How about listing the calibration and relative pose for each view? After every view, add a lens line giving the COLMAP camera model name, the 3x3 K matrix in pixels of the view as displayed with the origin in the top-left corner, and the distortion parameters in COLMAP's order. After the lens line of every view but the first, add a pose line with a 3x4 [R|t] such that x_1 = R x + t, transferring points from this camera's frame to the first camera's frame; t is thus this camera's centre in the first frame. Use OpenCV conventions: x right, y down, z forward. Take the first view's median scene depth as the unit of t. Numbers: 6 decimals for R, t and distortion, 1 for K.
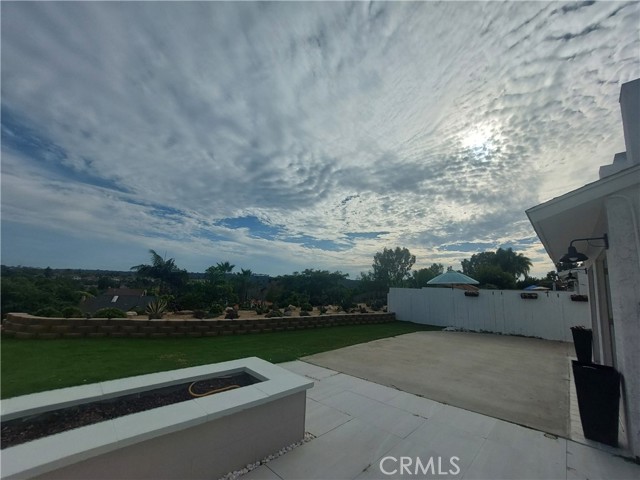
lens RADIAL K [[259.0, 0, 320.0], [0, 259.0, 240.0], [0, 0, 1]] dist [0.000399, -0.007964]
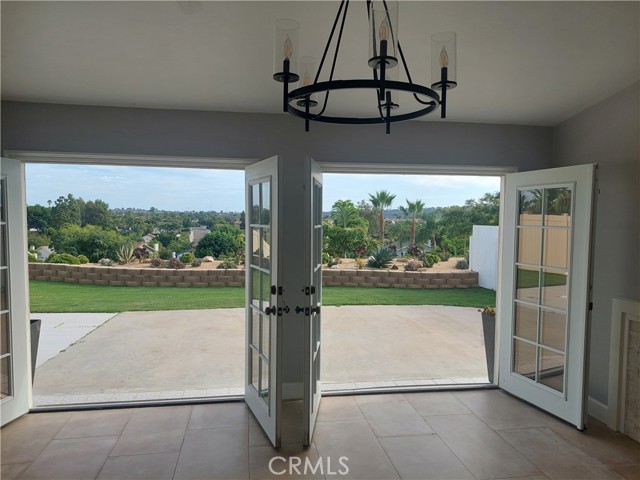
lens RADIAL K [[427.9, 0, 320.0], [0, 427.9, 240.0], [0, 0, 1]] dist [0.000475, 0.000208]
pose [[0.770079, -0.011852, -0.637838, 0.582871], [0.144781, 0.976986, 0.156644, 0.029842], [0.621302, -0.212975, 0.754072, 0.142856]]
